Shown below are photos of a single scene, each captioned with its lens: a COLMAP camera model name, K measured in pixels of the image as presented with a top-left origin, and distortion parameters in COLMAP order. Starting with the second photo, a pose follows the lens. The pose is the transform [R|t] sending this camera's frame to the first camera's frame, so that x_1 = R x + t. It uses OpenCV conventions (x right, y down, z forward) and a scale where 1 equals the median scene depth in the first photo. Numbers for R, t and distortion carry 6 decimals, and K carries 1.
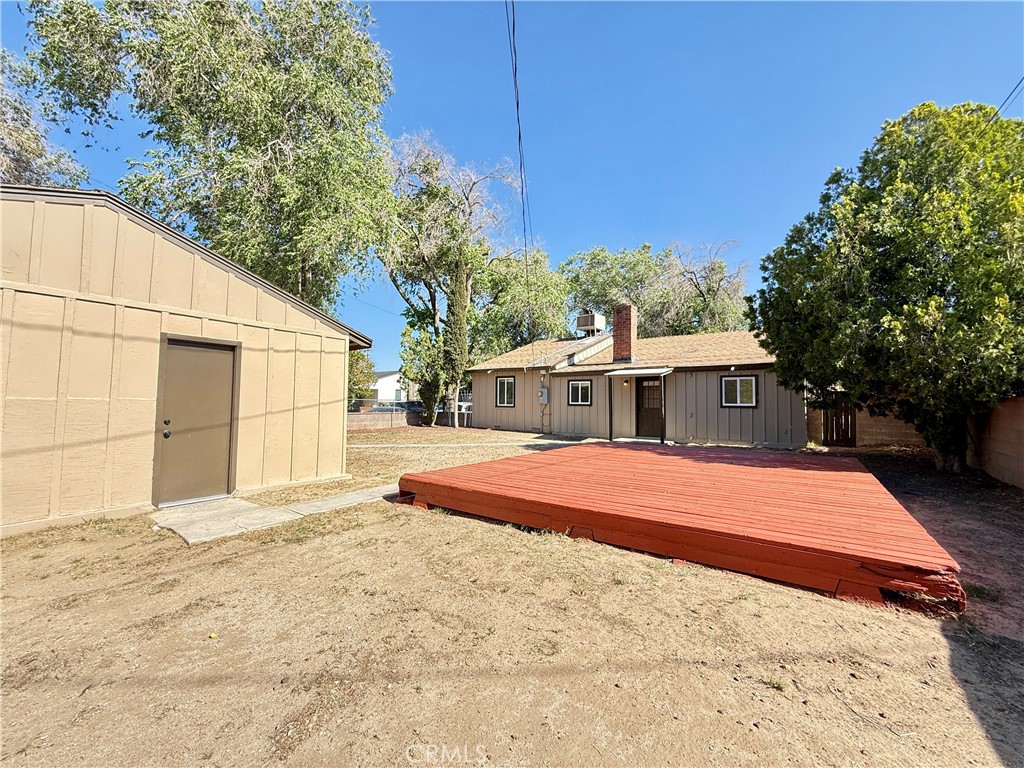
lens RADIAL K [[409.9, 0, 512.0], [0, 409.9, 384.0], [0, 0, 1]] dist [-0.000700, -0.000430]
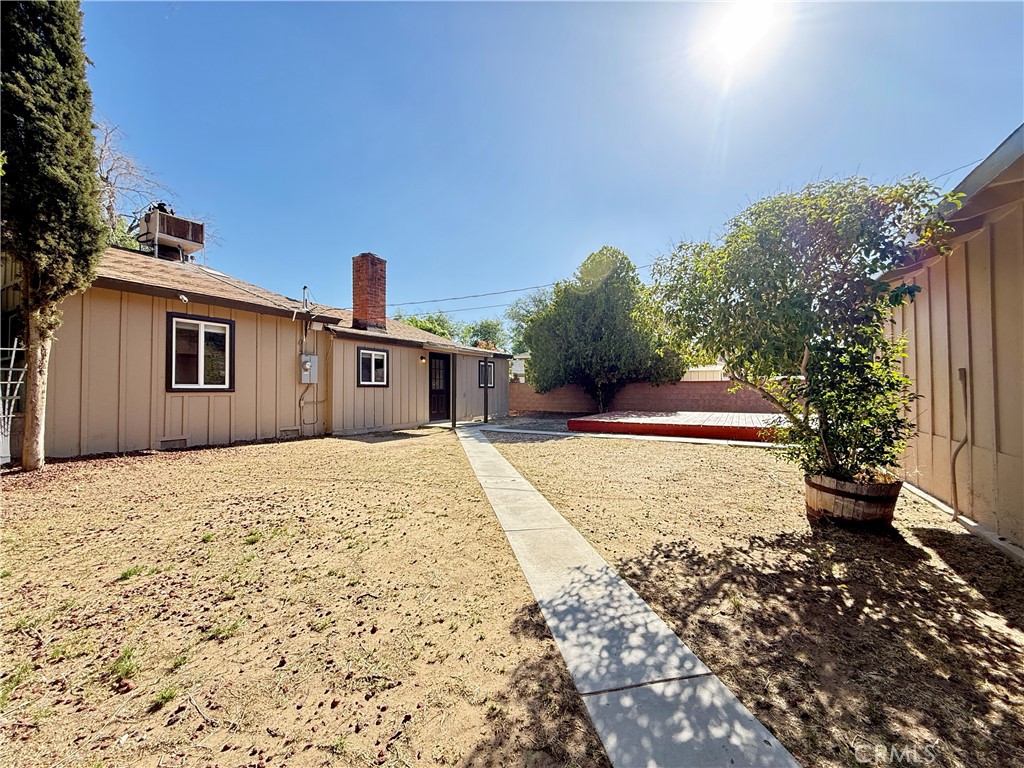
lens RADIAL K [[409.9, 0, 512.0], [0, 409.9, 384.0], [0, 0, 1]] dist [-0.000700, -0.000430]
pose [[-0.093794, 0.004882, 0.995580, -0.521707], [-0.046254, 0.998887, -0.009256, 0.043335], [-0.994517, -0.046918, -0.093464, 0.823757]]
